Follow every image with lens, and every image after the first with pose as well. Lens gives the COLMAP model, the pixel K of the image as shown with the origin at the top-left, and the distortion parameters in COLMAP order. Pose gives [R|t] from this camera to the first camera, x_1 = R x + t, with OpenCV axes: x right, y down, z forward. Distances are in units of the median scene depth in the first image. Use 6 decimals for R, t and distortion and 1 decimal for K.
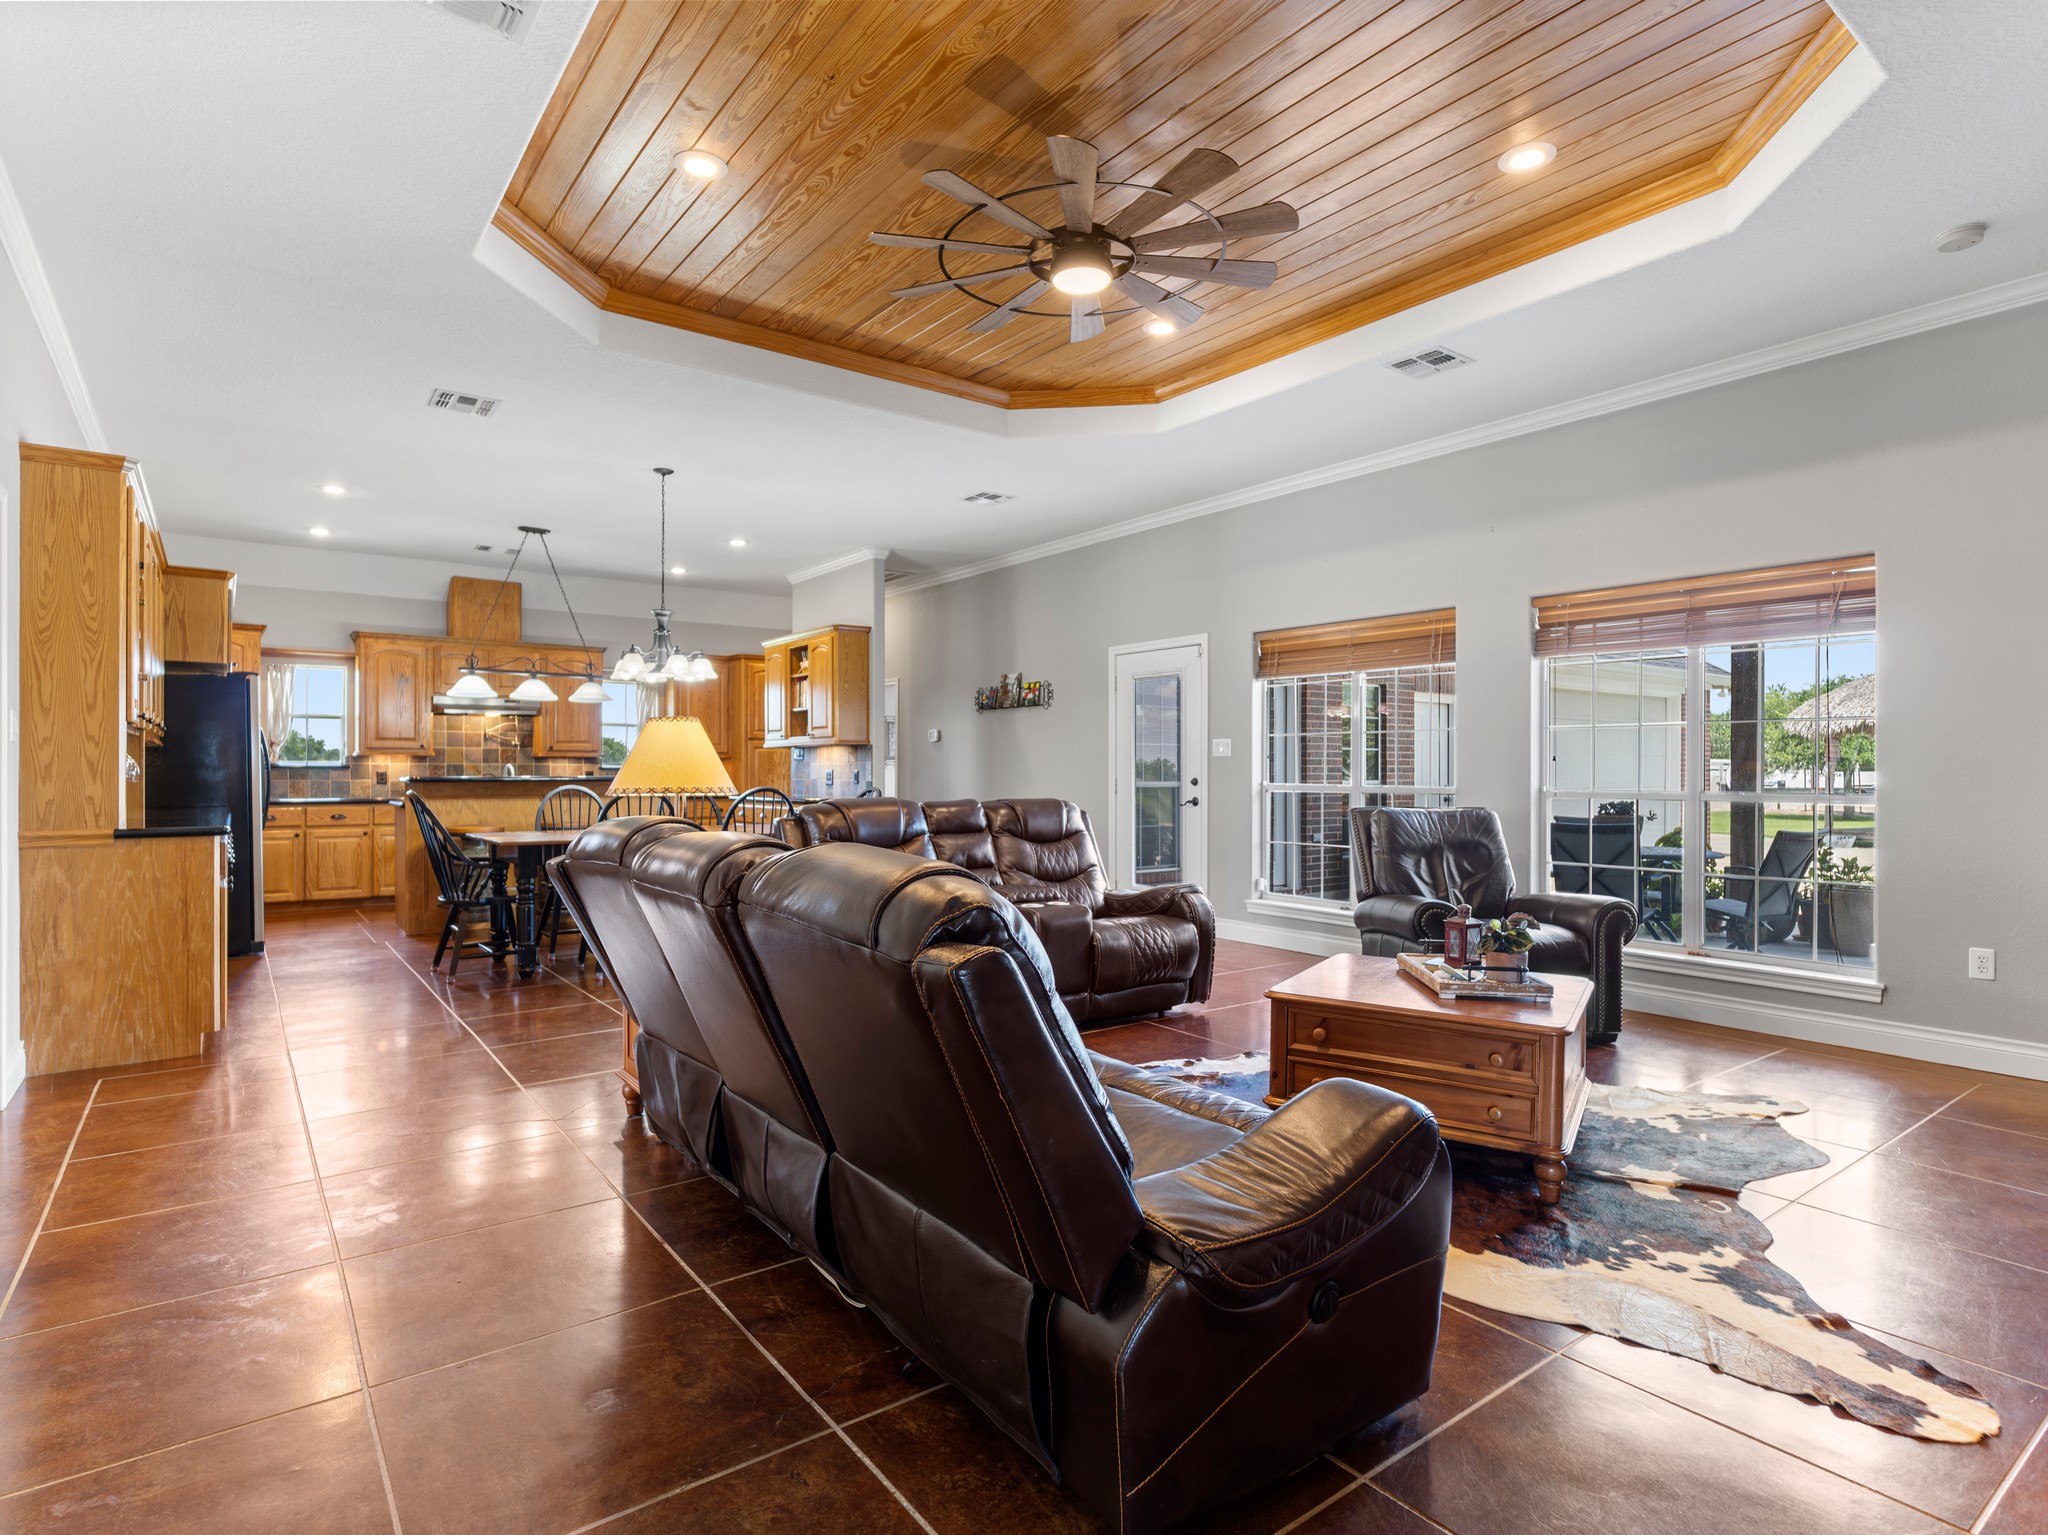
lens RADIAL K [[1082.7, 0, 1024.0], [0, 1082.7, 767.5], [0, 0, 1]] dist [-0.011219, 0.000149]
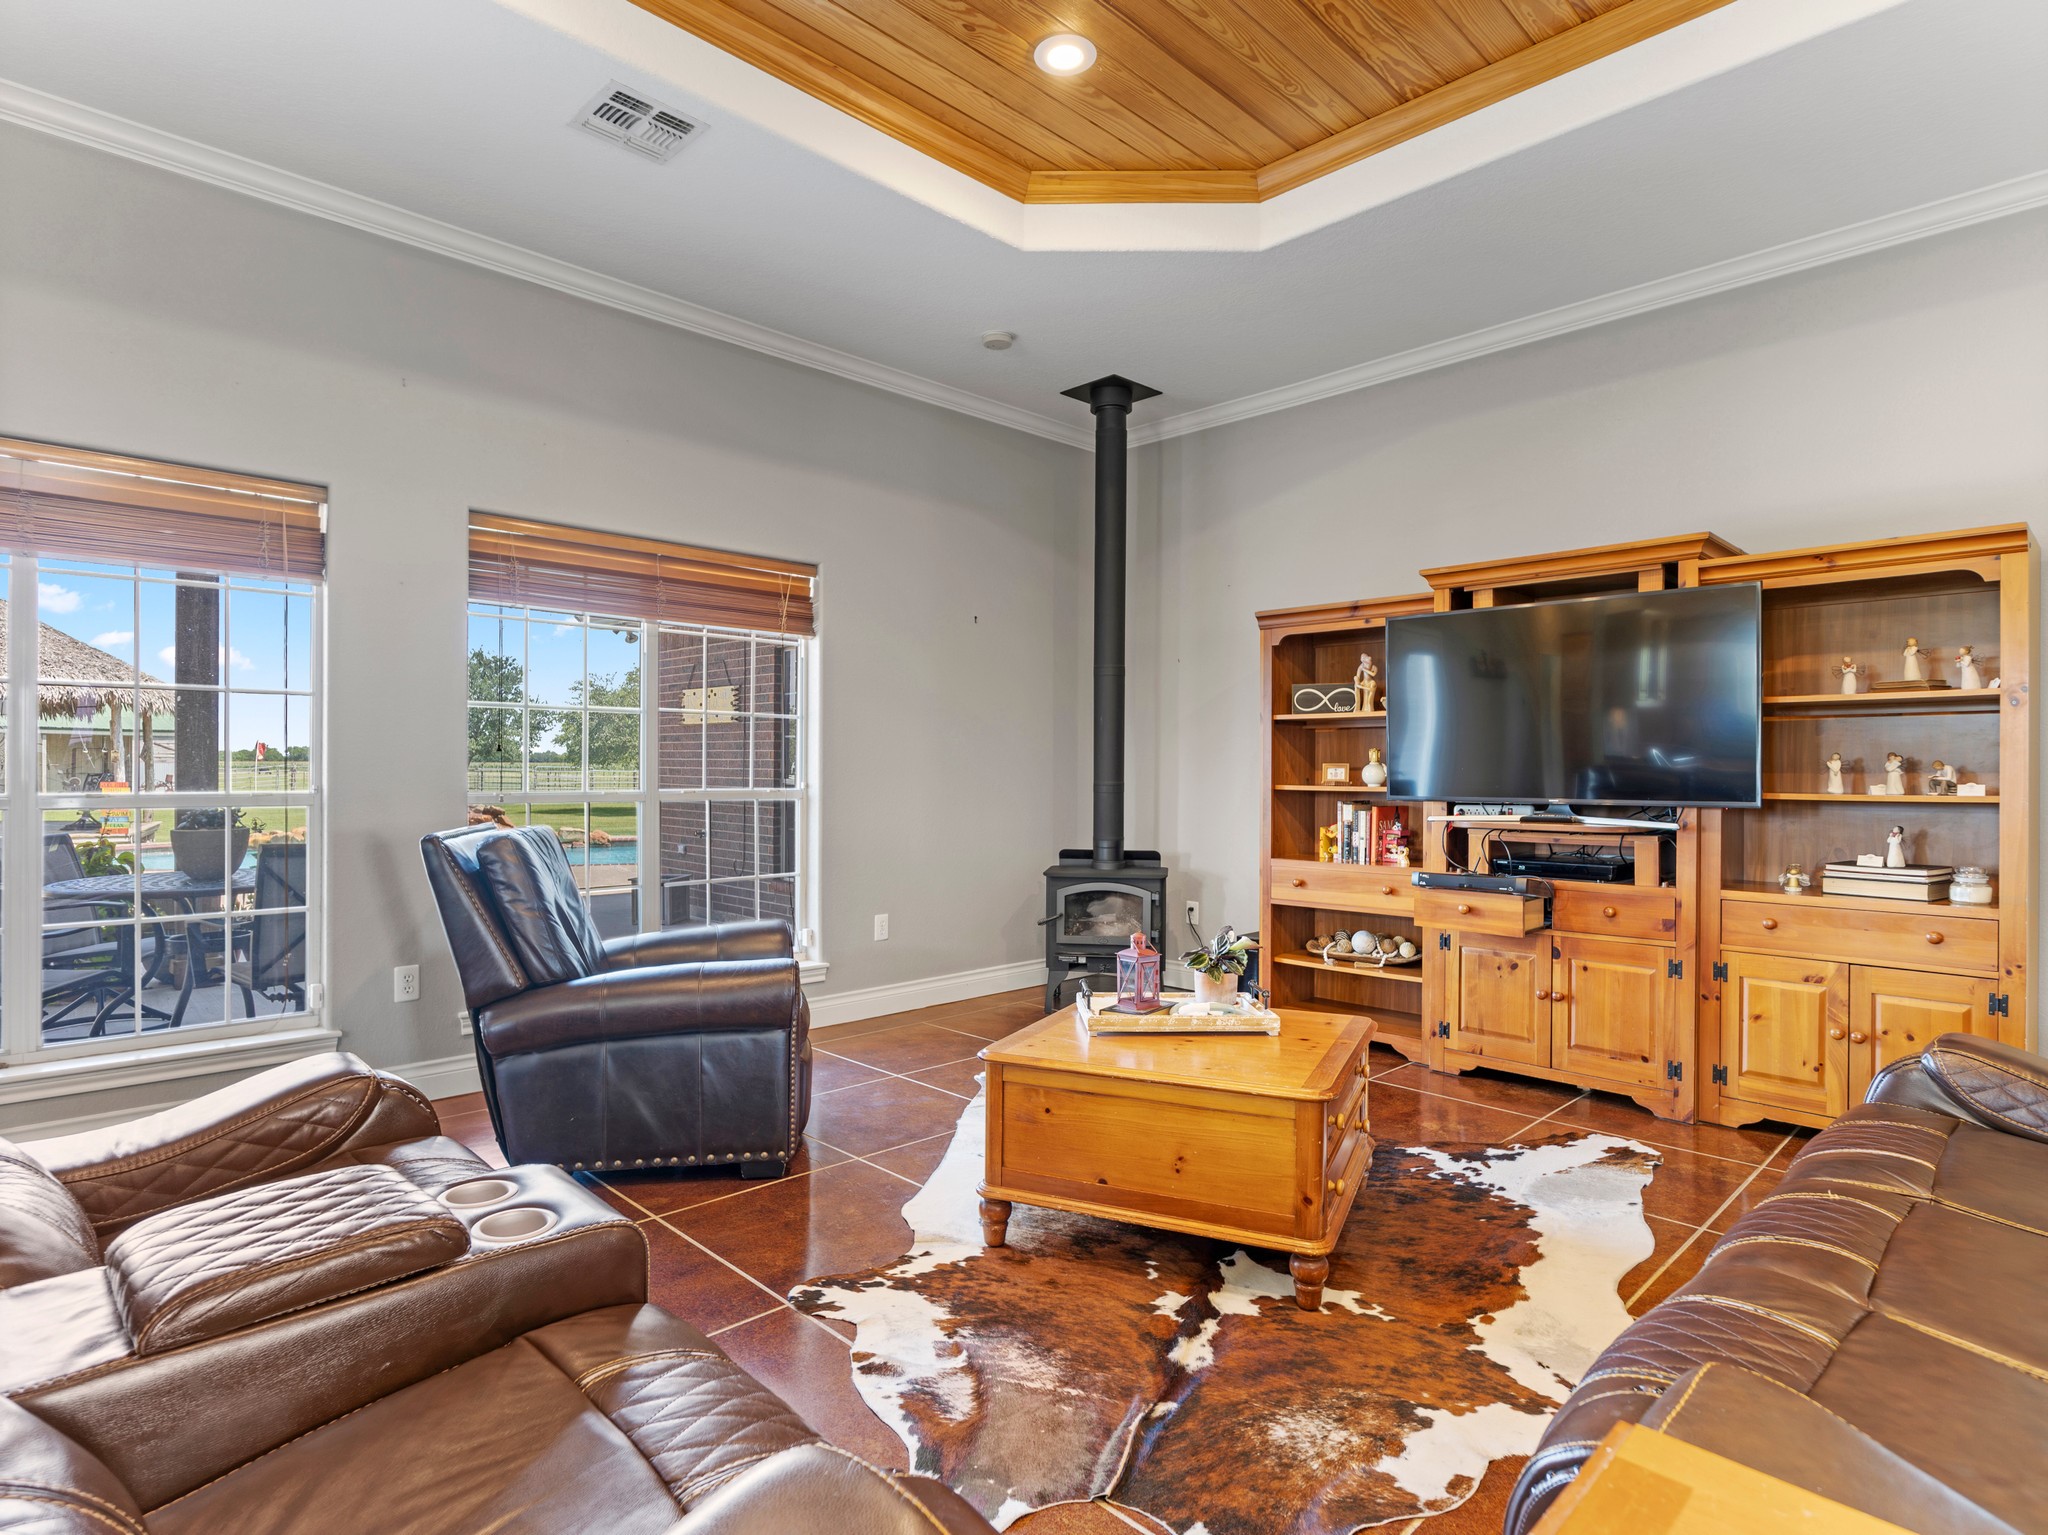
lens RADIAL K [[1089.7, 0, 1035.4], [0, 1089.7, 773.6], [0, 0, 1]] dist [-0.005596, -0.000144]
pose [[-0.134852, -0.006233, 0.990846, -0.236567], [-0.008599, 0.999950, 0.005120, 0.001687], [-0.990828, -0.007830, -0.134899, 0.692524]]
